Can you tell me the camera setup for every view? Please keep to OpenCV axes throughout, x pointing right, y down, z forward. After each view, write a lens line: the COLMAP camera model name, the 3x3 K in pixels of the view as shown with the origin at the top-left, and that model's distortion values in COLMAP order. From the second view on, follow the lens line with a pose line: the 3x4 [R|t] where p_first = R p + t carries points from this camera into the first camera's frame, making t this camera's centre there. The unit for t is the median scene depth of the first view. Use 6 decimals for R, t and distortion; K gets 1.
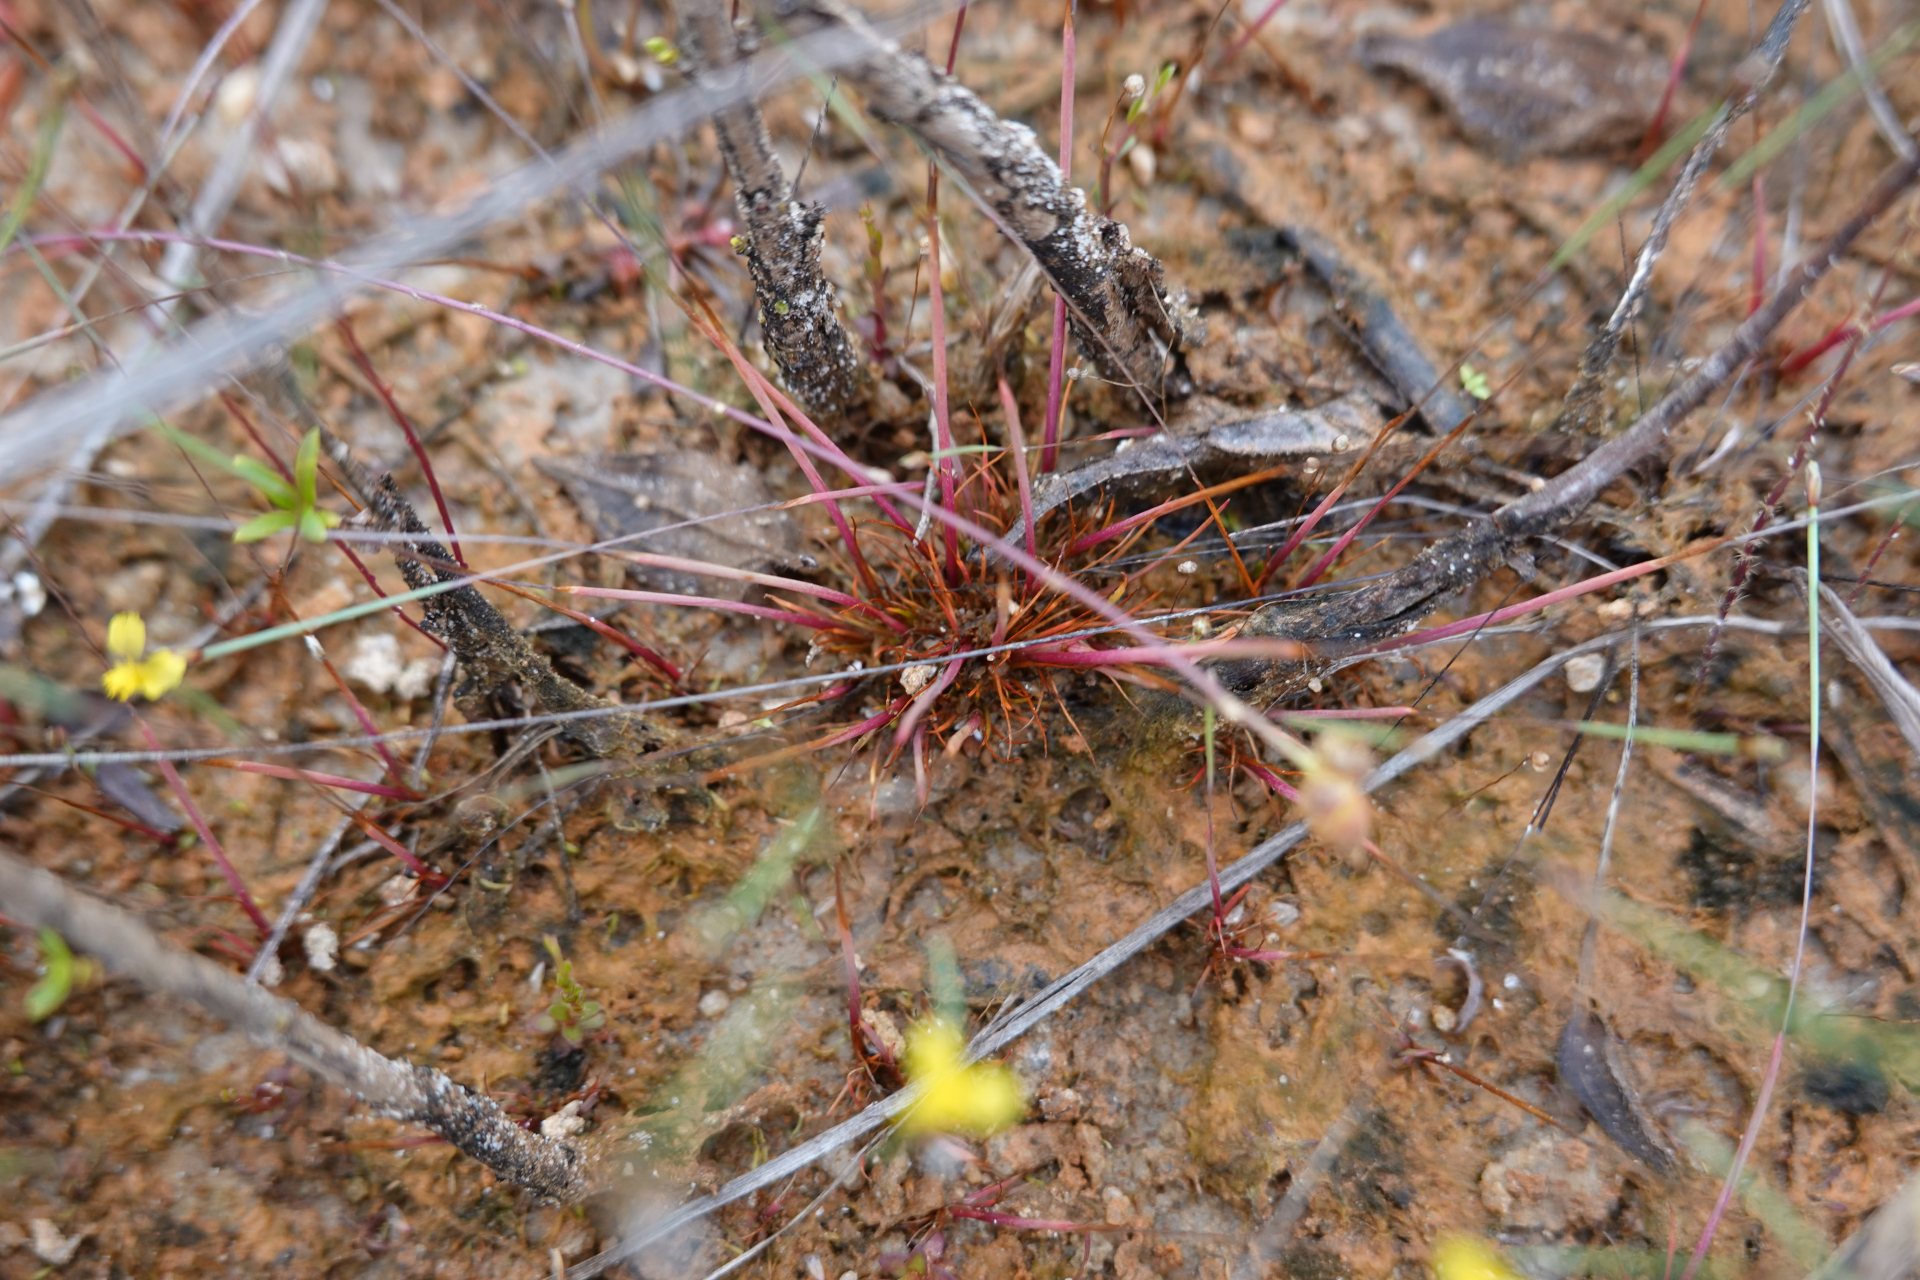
lens RADIAL K [[2509.0, 0, 960.0], [0, 2509.0, 640.0], [0, 0, 1]] dist [-0.001049, 0.015503]
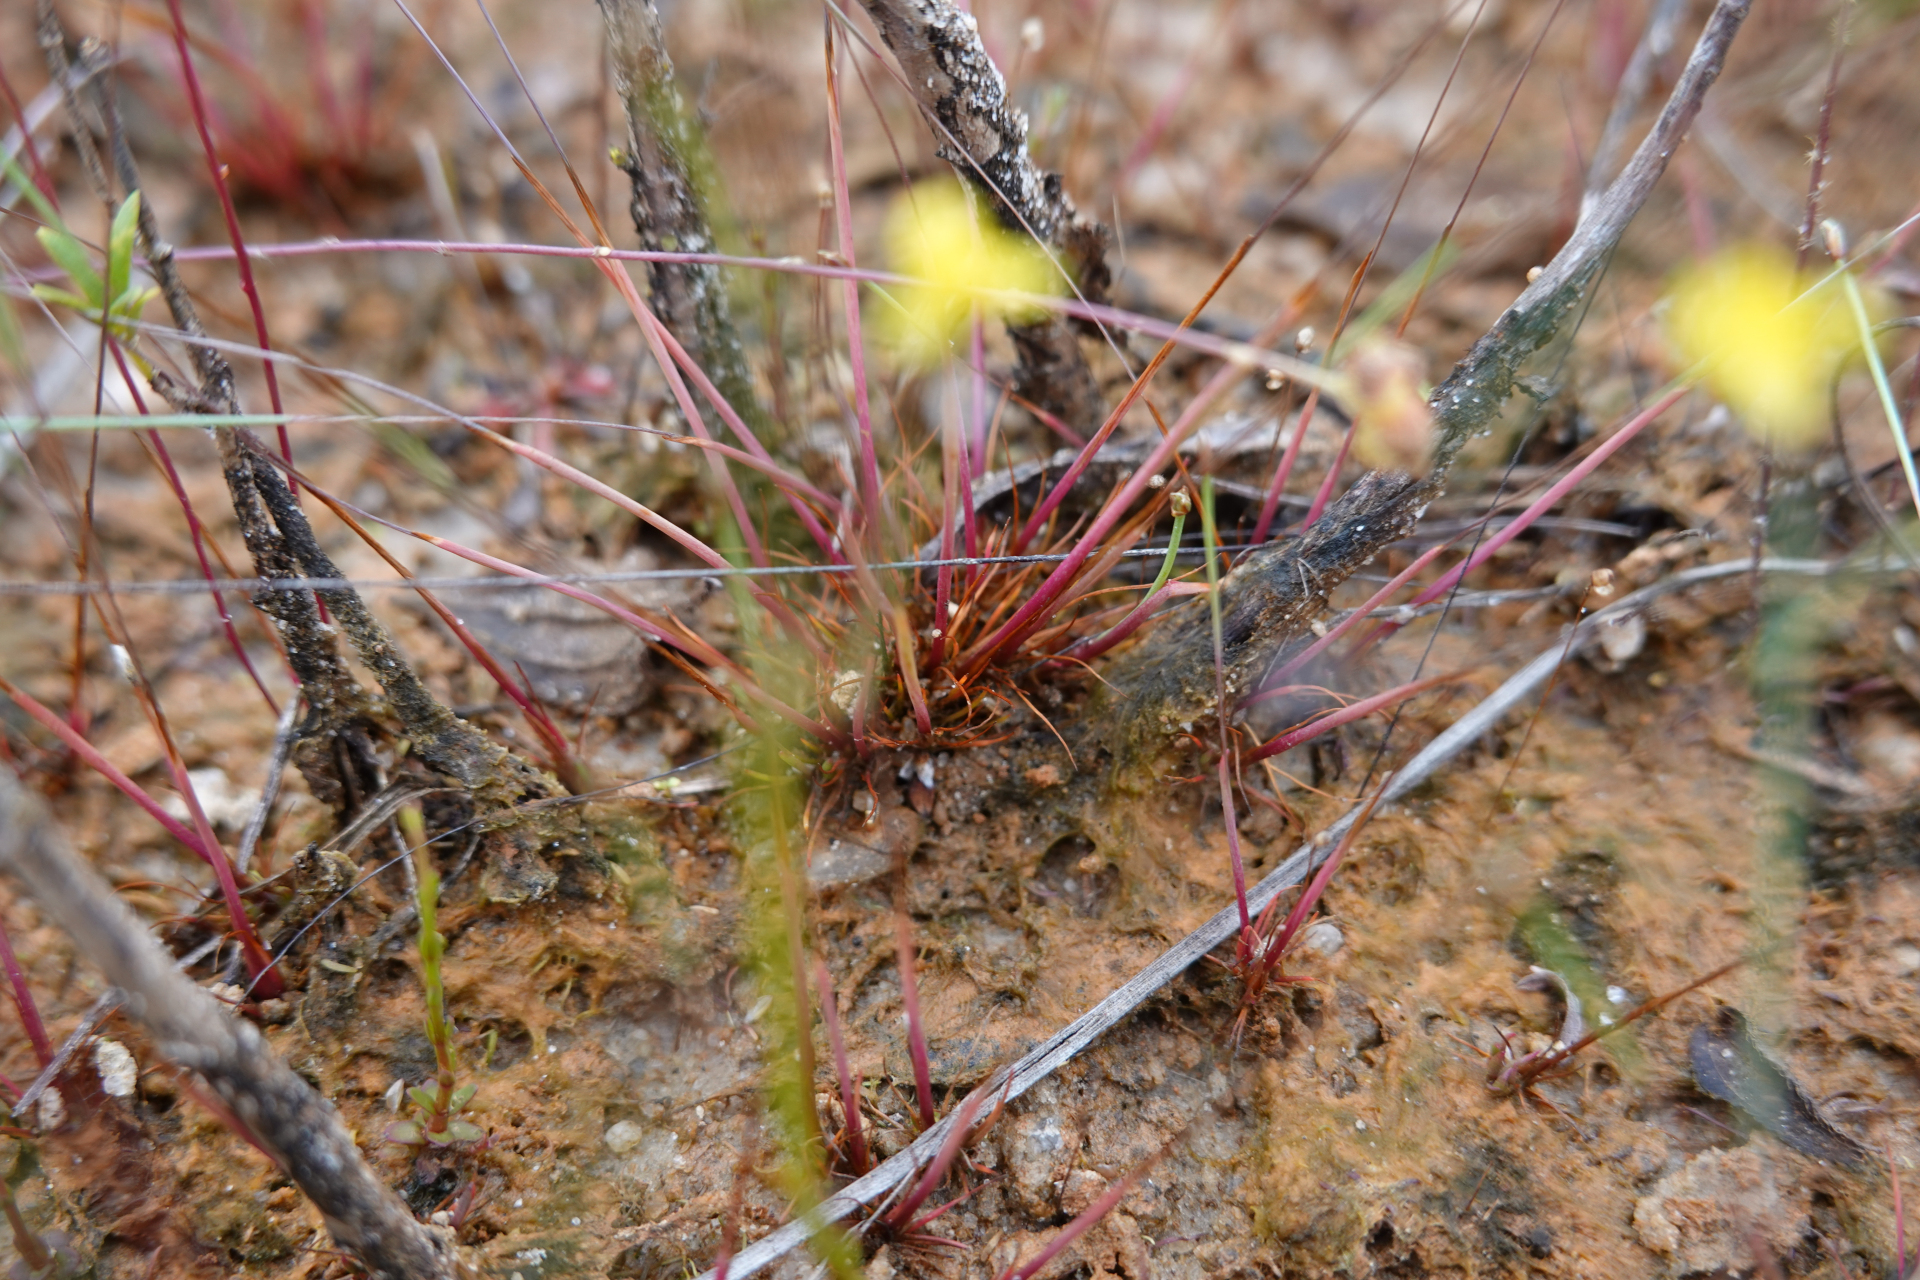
lens RADIAL K [[2452.7, 0, 960.0], [0, 2452.7, 640.0], [0, 0, 1]] dist [-0.034892, -0.045807]
pose [[0.994285, -0.075550, 0.075436, -0.040663], [0.101296, 0.890772, -0.443018, 0.362188], [-0.033726, 0.448127, 0.893334, 0.254055]]
